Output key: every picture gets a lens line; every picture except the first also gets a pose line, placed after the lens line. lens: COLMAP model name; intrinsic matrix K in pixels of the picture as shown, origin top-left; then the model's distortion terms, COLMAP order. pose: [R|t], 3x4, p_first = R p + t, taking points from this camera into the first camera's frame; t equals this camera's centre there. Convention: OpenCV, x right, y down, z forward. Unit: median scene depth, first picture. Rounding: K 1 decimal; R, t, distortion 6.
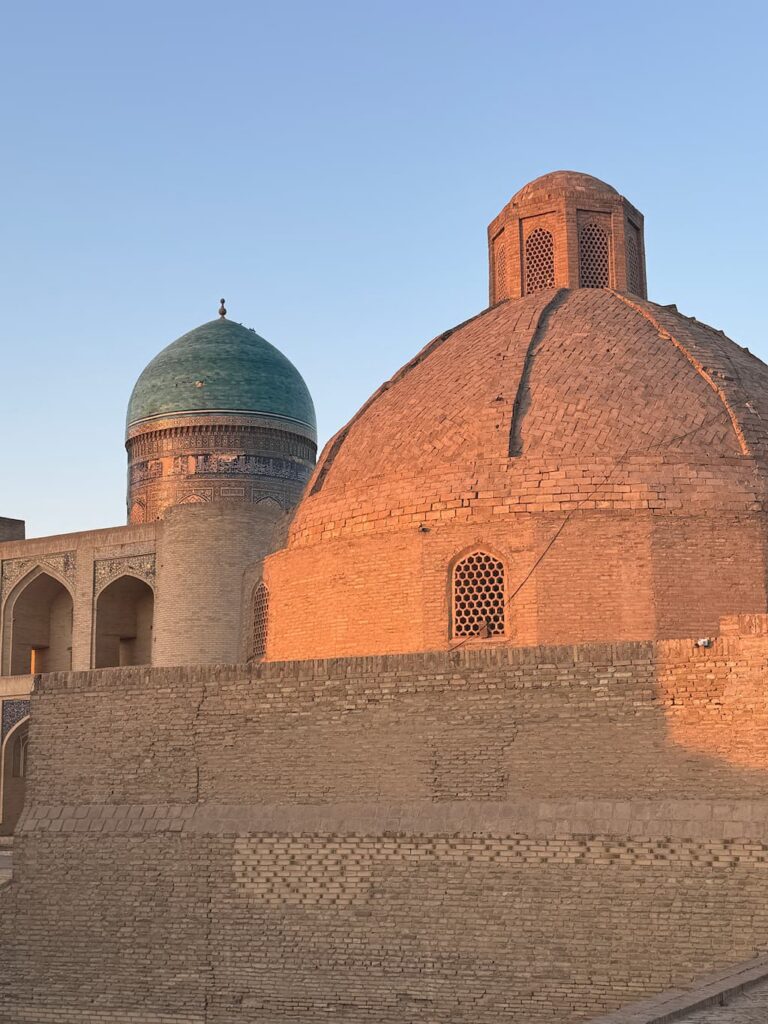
lens RADIAL K [[1423.7, 0, 384.0], [0, 1423.7, 512.0], [0, 0, 1]] dist [0.315413, -1.385491]
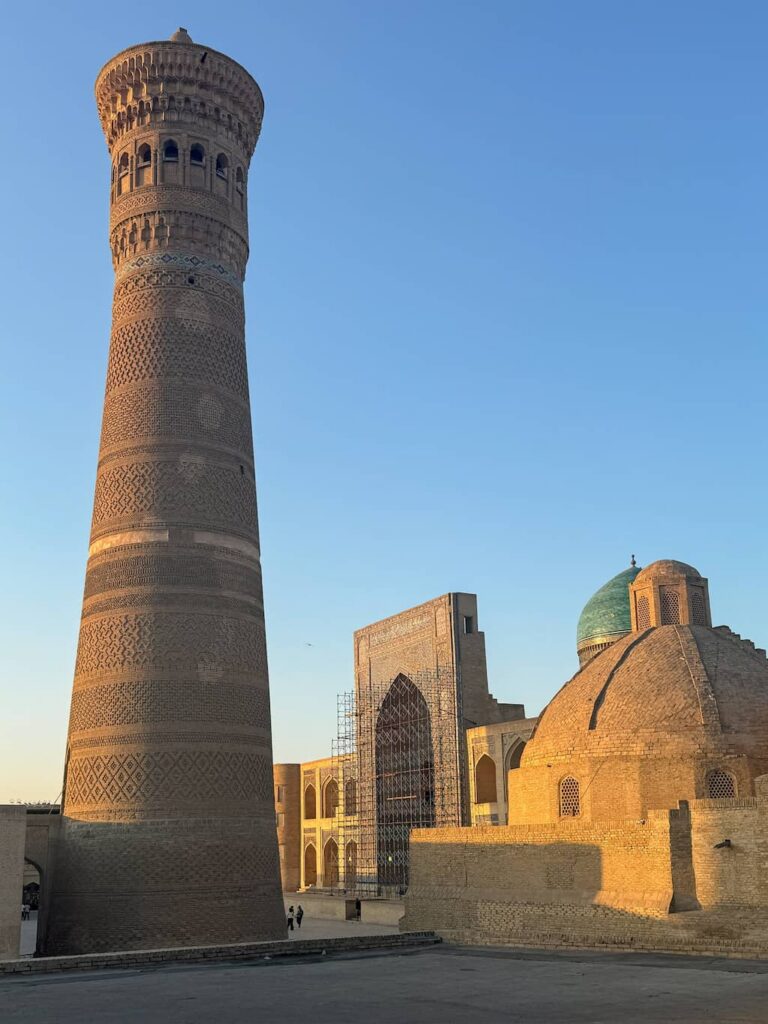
lens RADIAL K [[1423.7, 0, 384.0], [0, 1423.7, 512.0], [0, 0, 1]] dist [0.315413, -1.385491]
pose [[0.858390, -0.107556, -0.501596, 0.977951], [0.089188, 0.994173, -0.060550, -0.269342], [0.505186, 0.007240, 0.862980, -1.087236]]
